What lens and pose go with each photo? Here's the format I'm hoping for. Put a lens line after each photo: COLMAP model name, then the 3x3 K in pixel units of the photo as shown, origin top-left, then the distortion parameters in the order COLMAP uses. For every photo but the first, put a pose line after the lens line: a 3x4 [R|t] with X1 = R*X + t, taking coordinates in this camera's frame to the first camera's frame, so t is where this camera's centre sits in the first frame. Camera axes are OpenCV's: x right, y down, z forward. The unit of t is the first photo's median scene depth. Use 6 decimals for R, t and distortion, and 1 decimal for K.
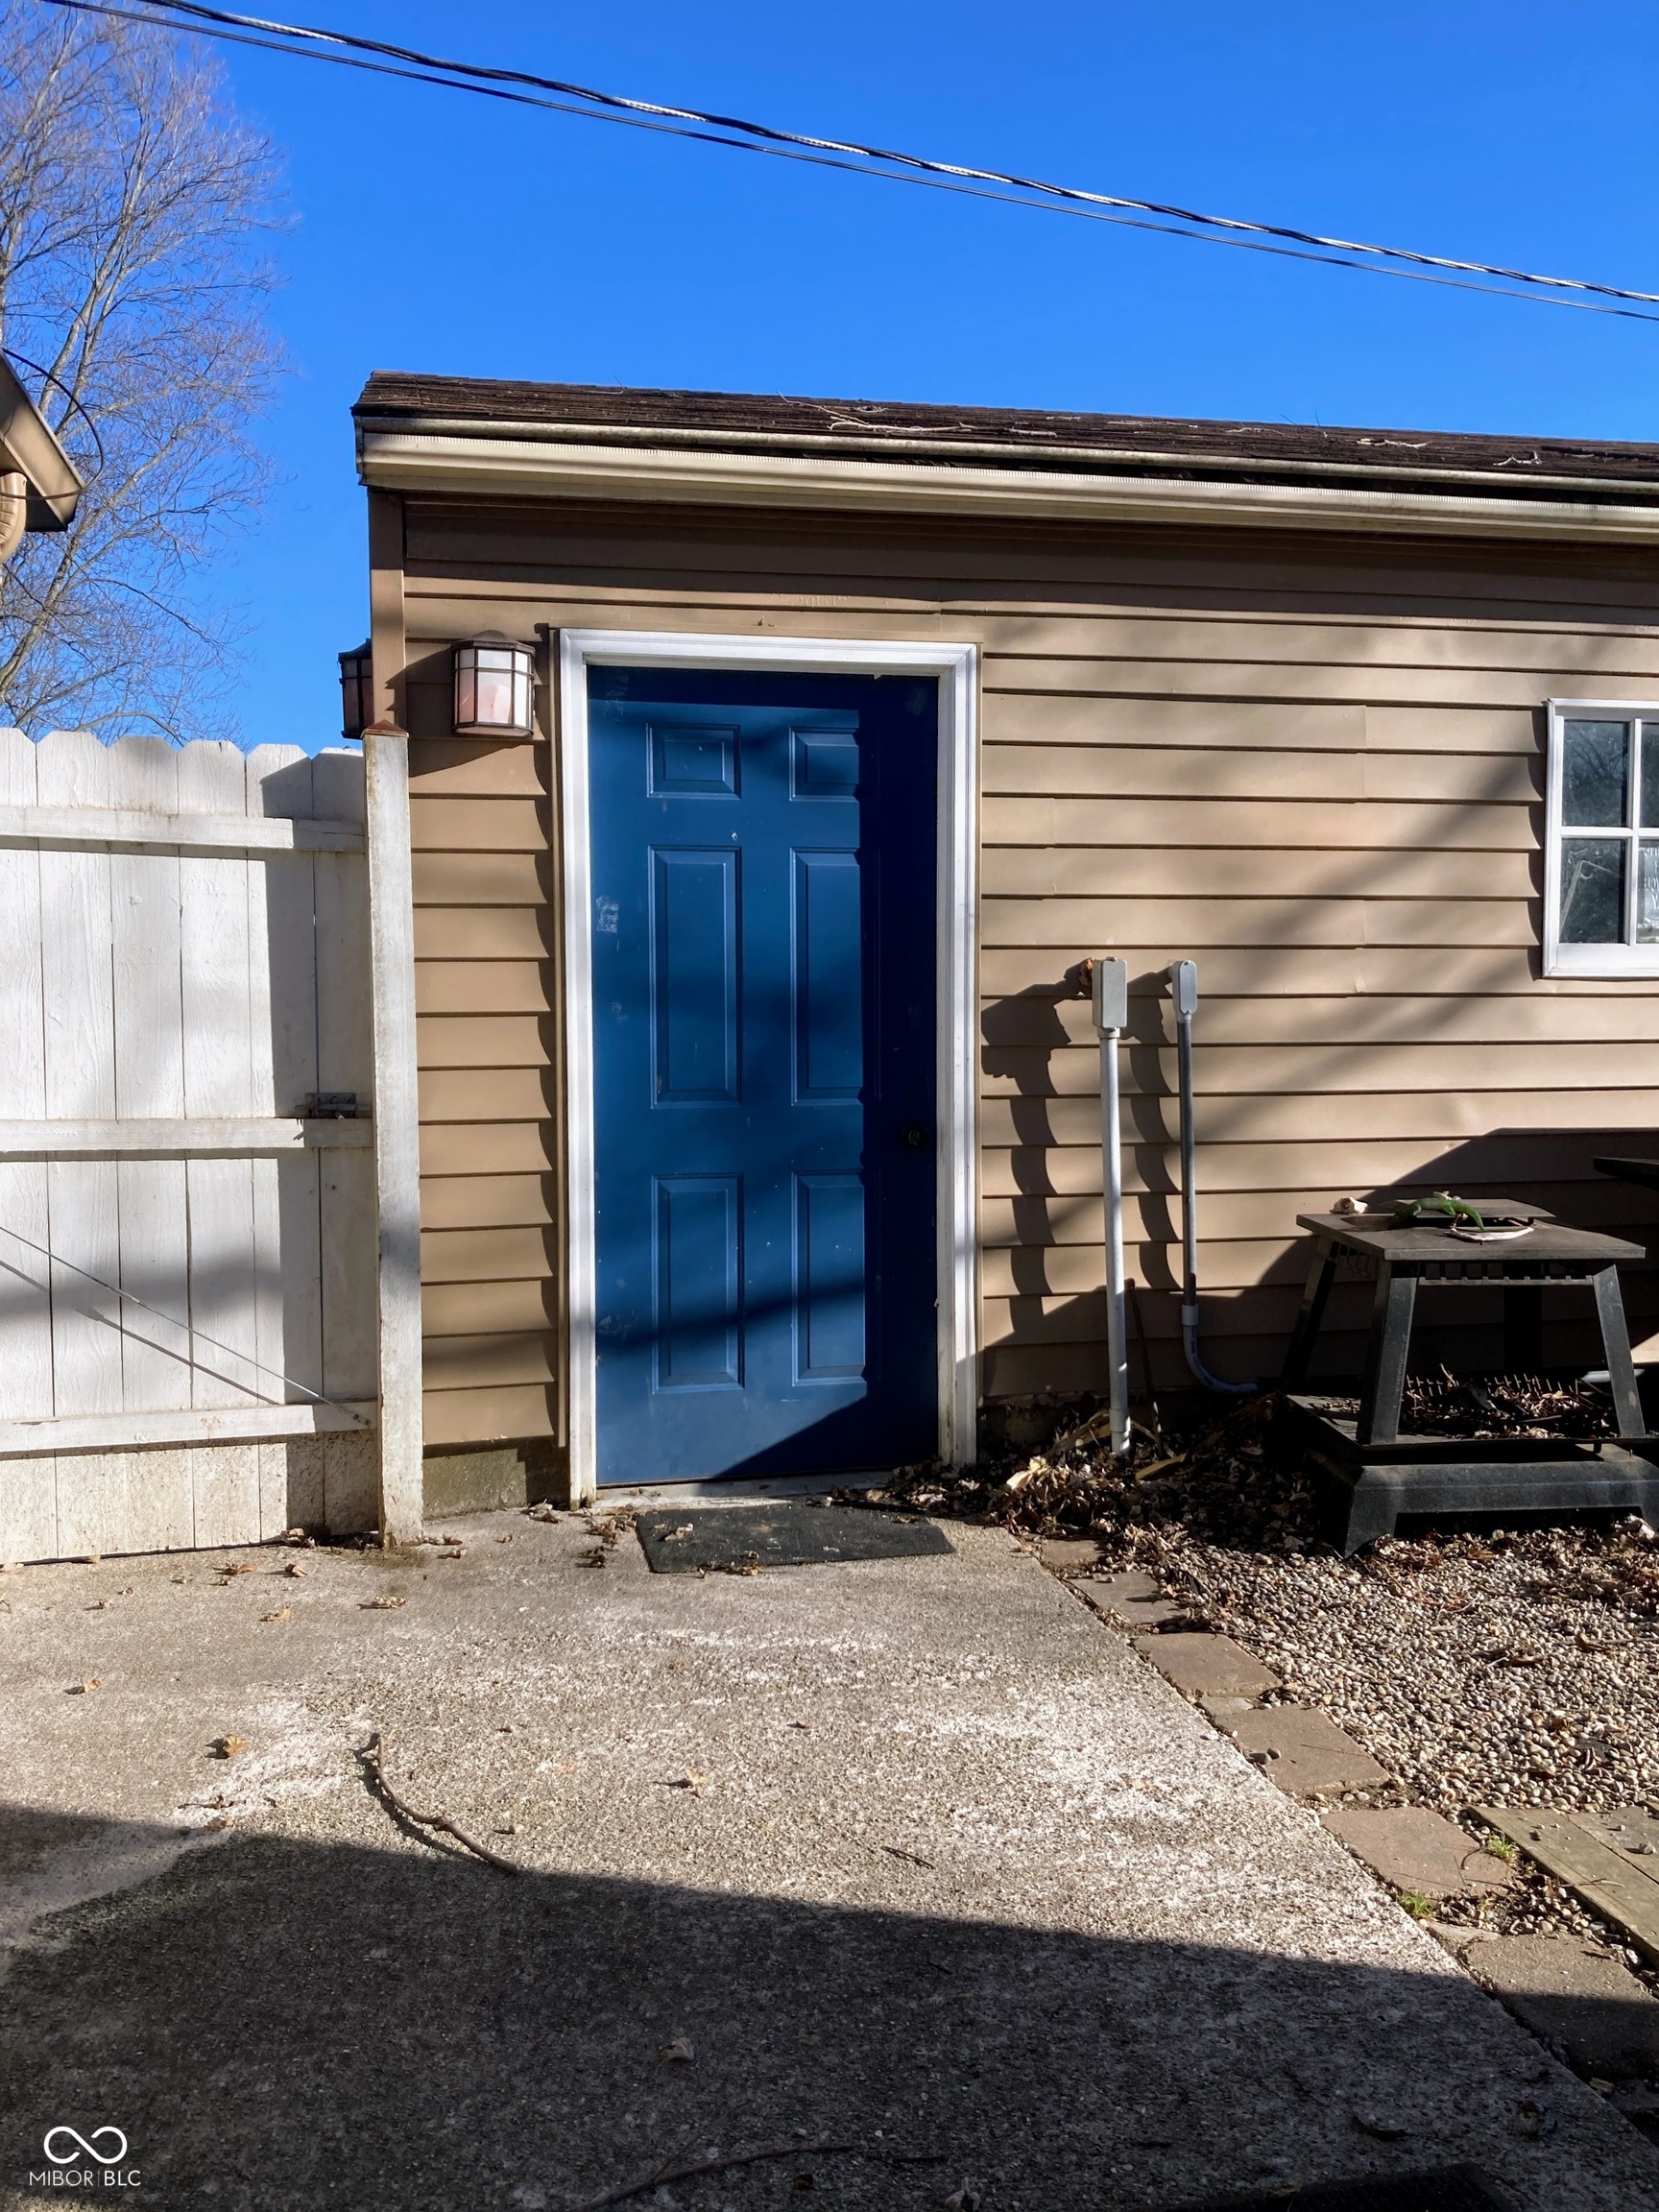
lens RADIAL K [[1849.6, 0, 829.6], [0, 1849.6, 1053.5], [0, 0, 1]] dist [0.062002, -0.006696]
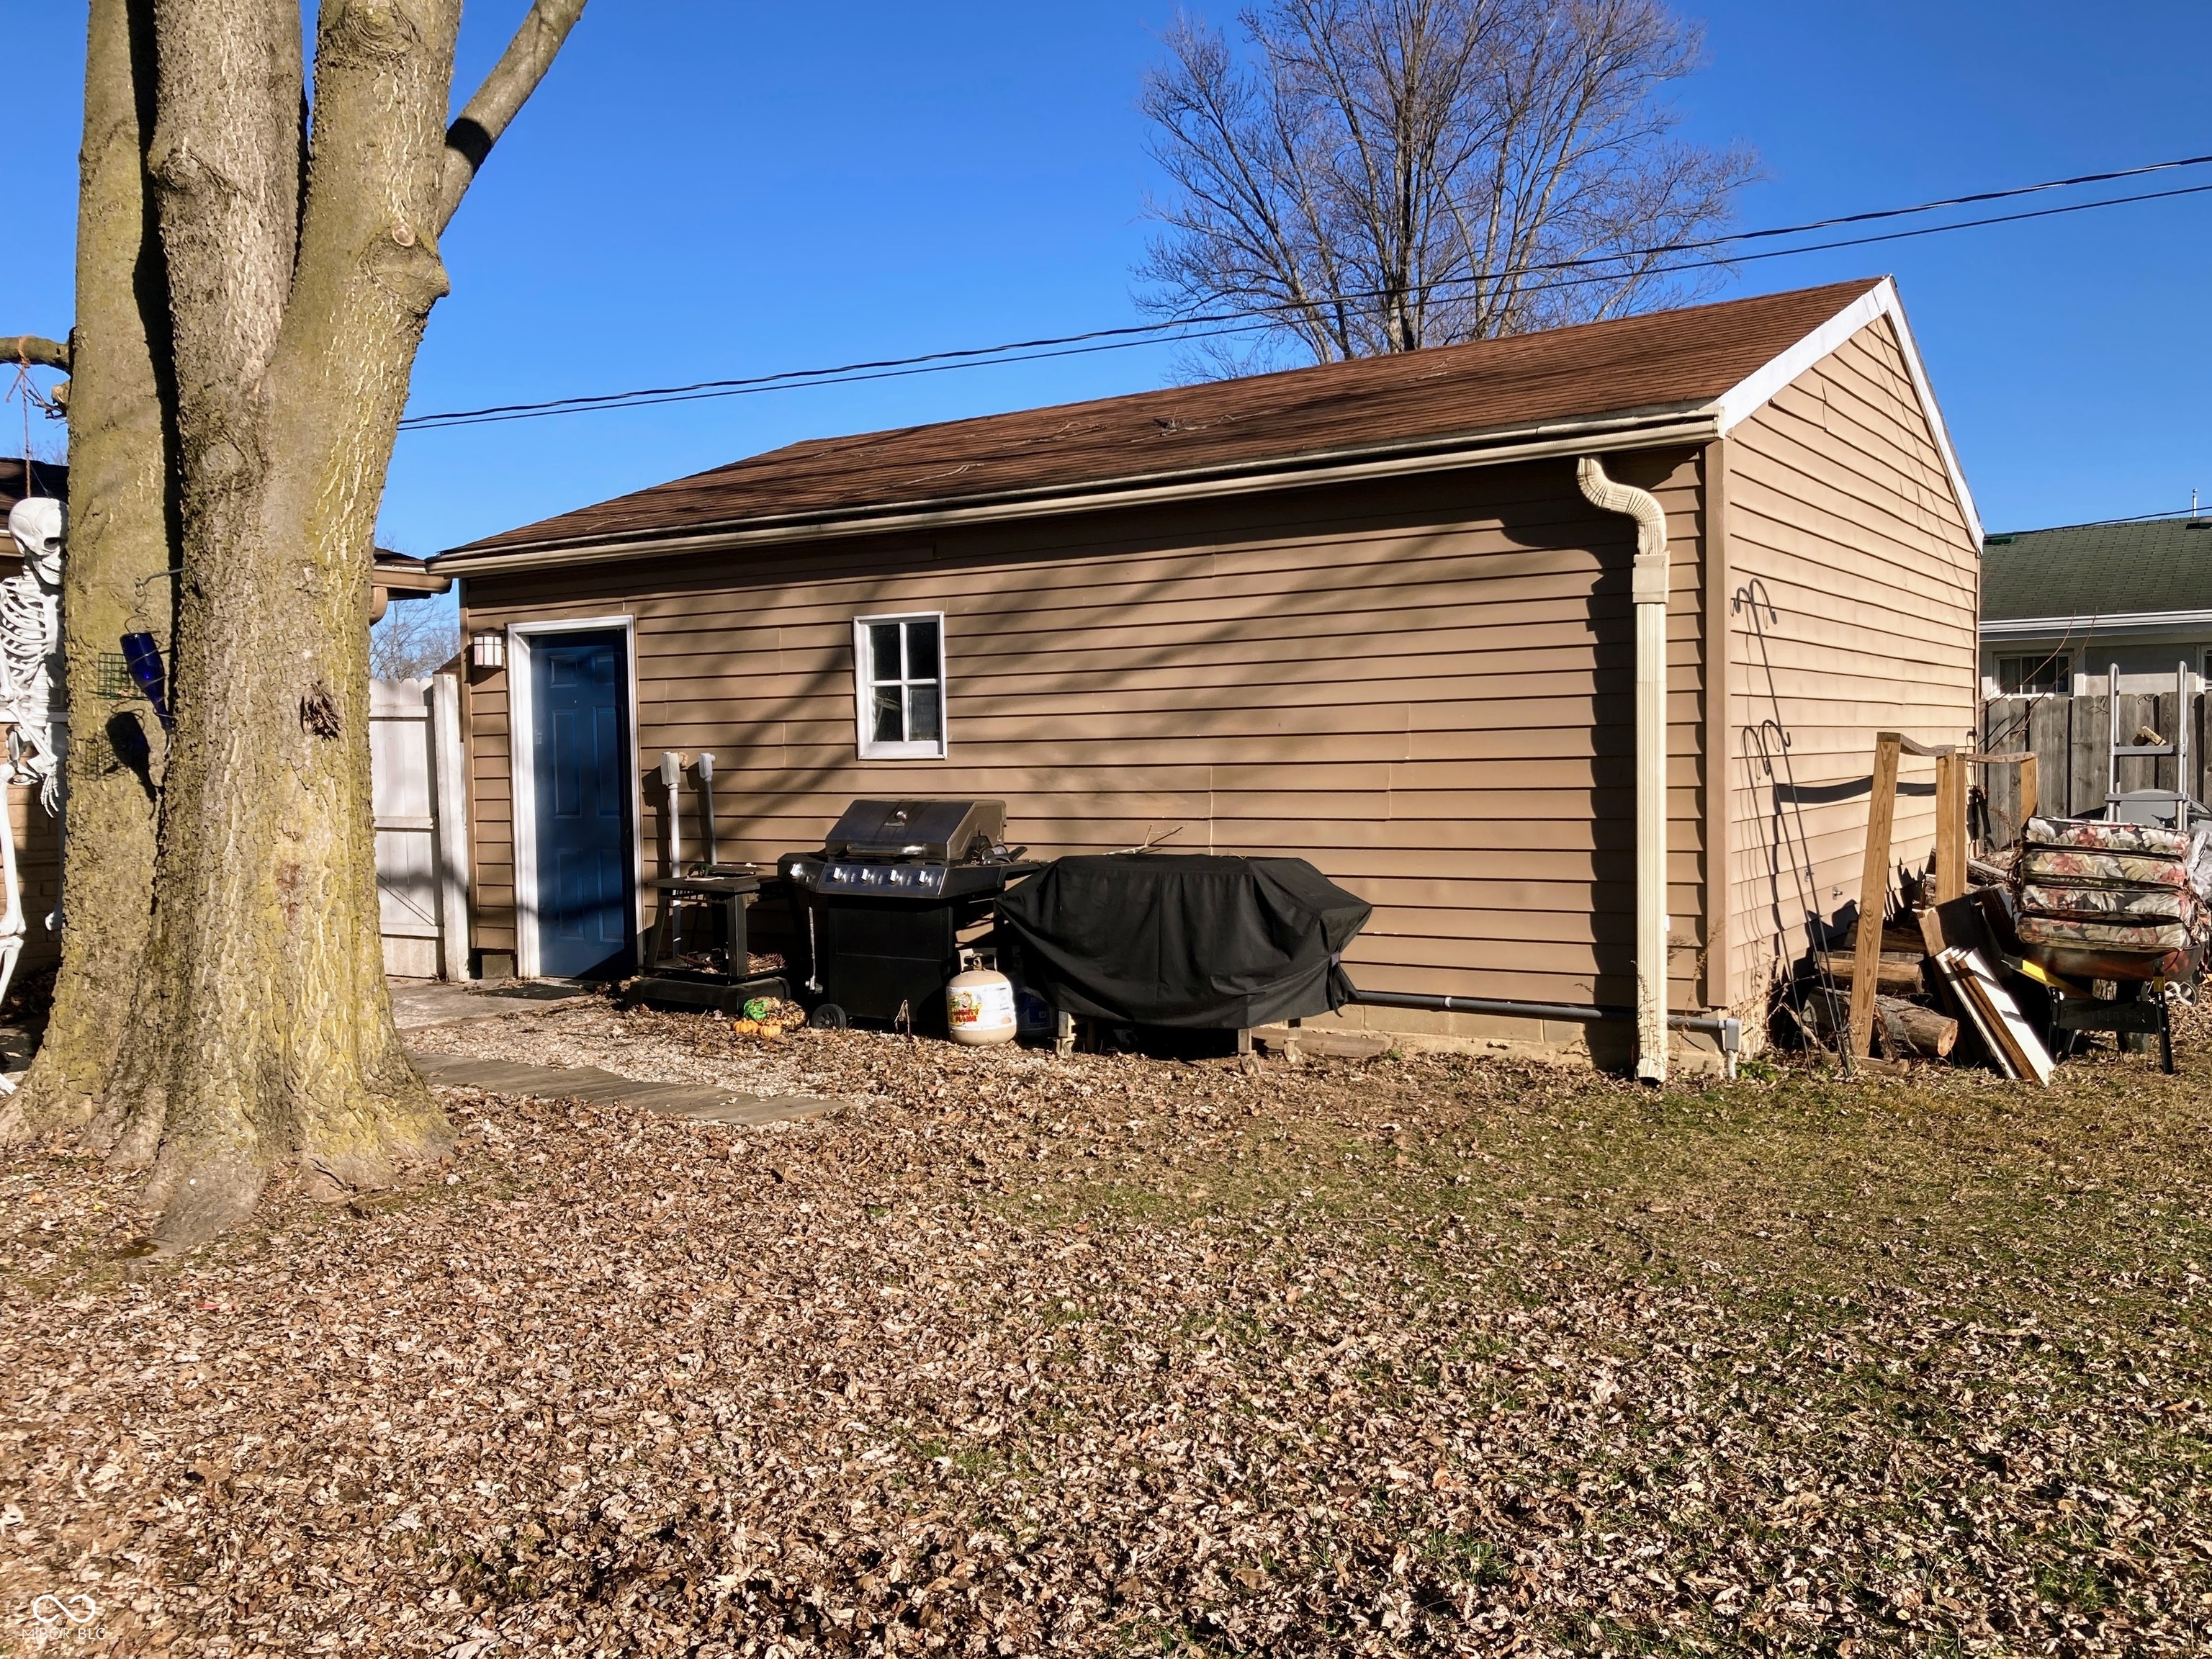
lens RADIAL K [[1849.6, 0, 1106.0], [0, 1849.6, 829.5], [0, 0, 1]] dist [0.062002, -0.006696]
pose [[0.705782, 0.014322, -0.708285, 2.061713], [-0.023275, 0.999725, -0.002977, 0.033169], [0.708047, 0.018586, 0.705921, -0.180817]]
